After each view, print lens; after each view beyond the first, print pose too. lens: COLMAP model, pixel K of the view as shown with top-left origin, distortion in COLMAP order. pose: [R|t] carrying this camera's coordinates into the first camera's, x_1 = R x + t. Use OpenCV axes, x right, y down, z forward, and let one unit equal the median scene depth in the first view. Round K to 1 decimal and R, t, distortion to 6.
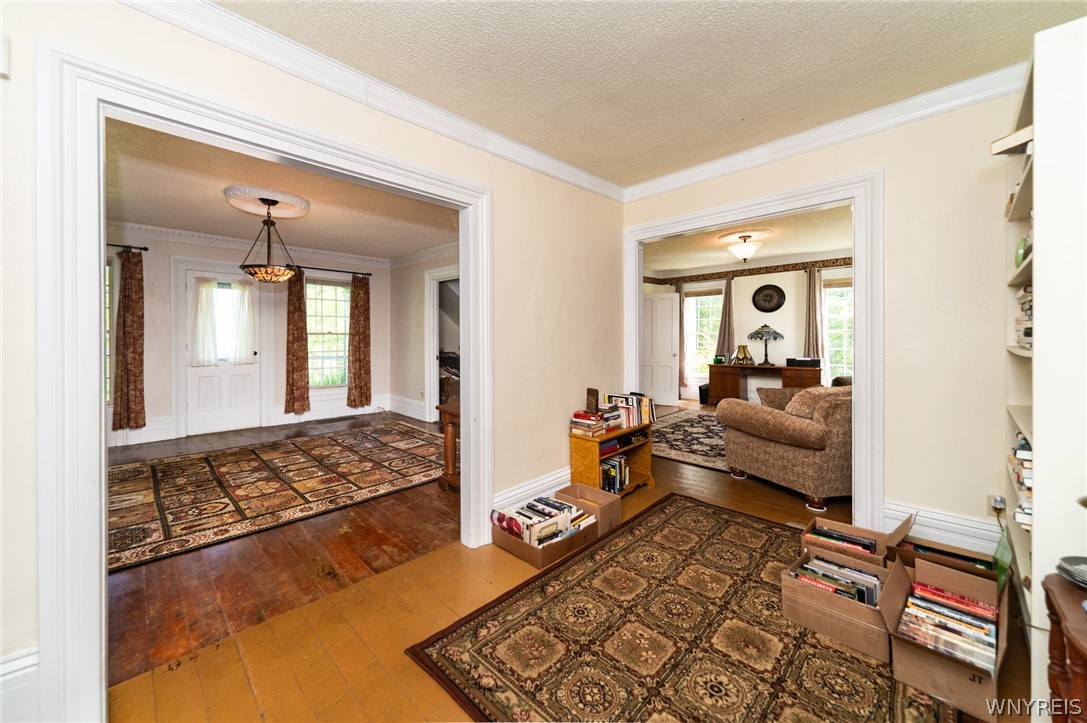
lens RADIAL K [[405.3, 0, 497.5], [0, 405.3, 340.4], [0, 0, 1]] dist [0.000292, -0.000052]
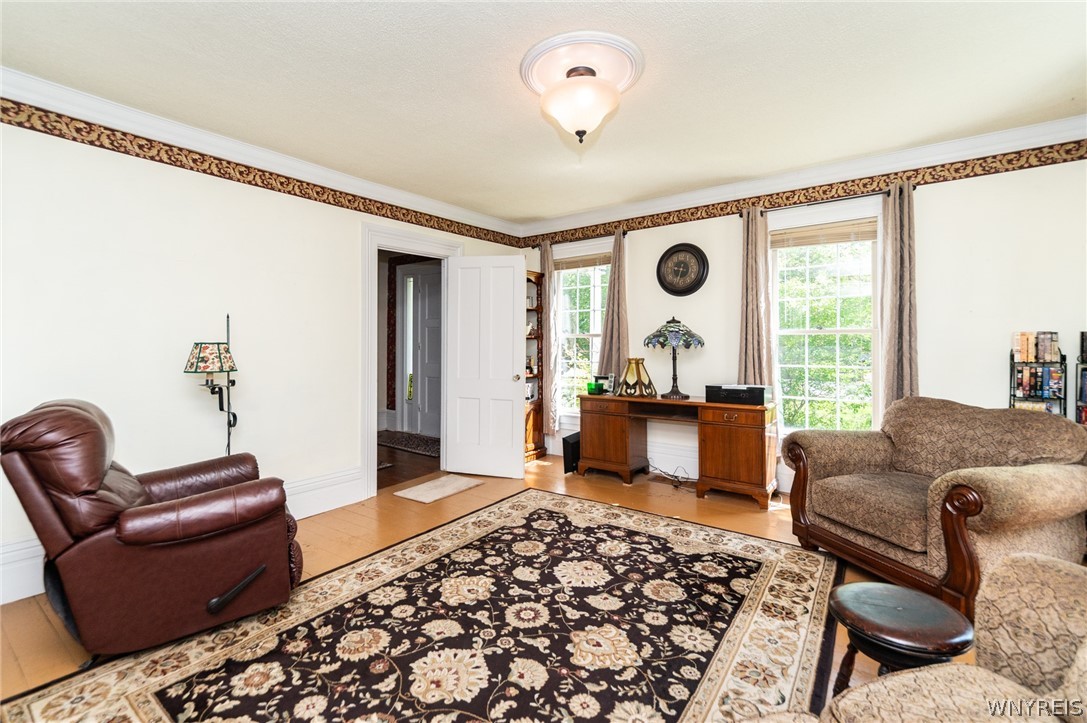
lens RADIAL K [[465.5, 0, 546.0], [0, 465.5, 343.1], [0, 0, 1]] dist [-0.013569, -0.000027]
pose [[0.978972, 0.005011, 0.203933, 0.772834], [-0.002858, 0.999937, -0.010851, -0.001209], [-0.203975, 0.010040, 0.978925, 0.921881]]
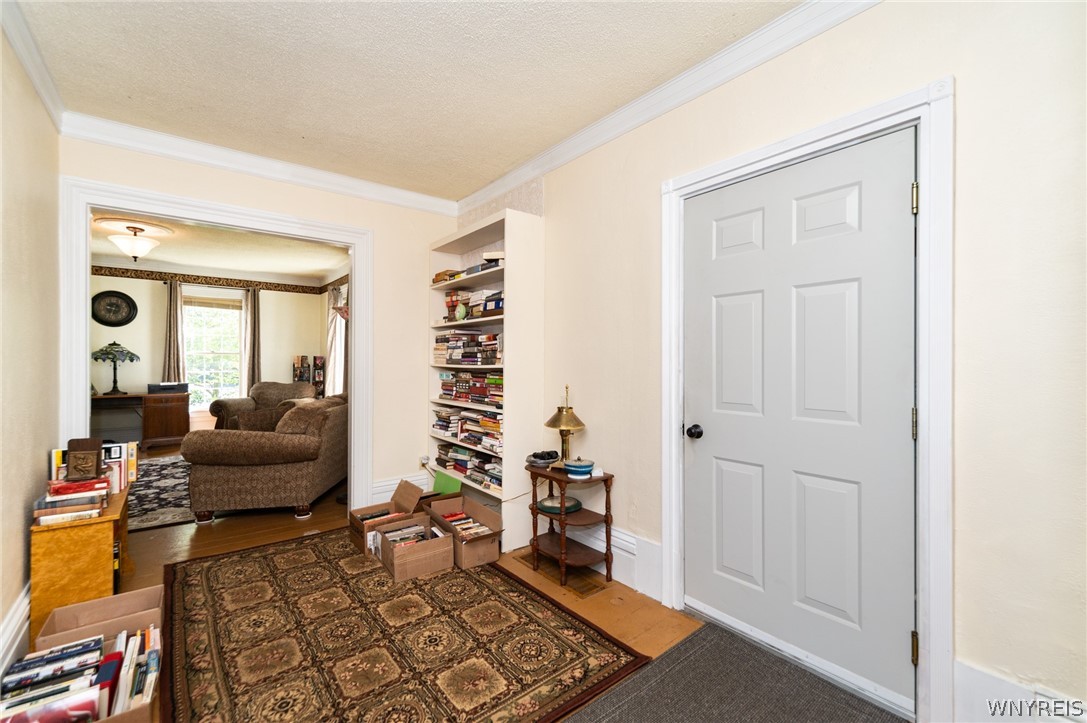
lens RADIAL K [[470.2, 0, 543.5], [0, 470.2, 361.5], [0, 0, 1]] dist [0.001147, -0.000076]
pose [[0.053871, 0.005023, 0.998535, -0.393310], [0.001791, 0.999985, -0.005127, 0.008952], [-0.998546, 0.002065, 0.053861, 0.263128]]
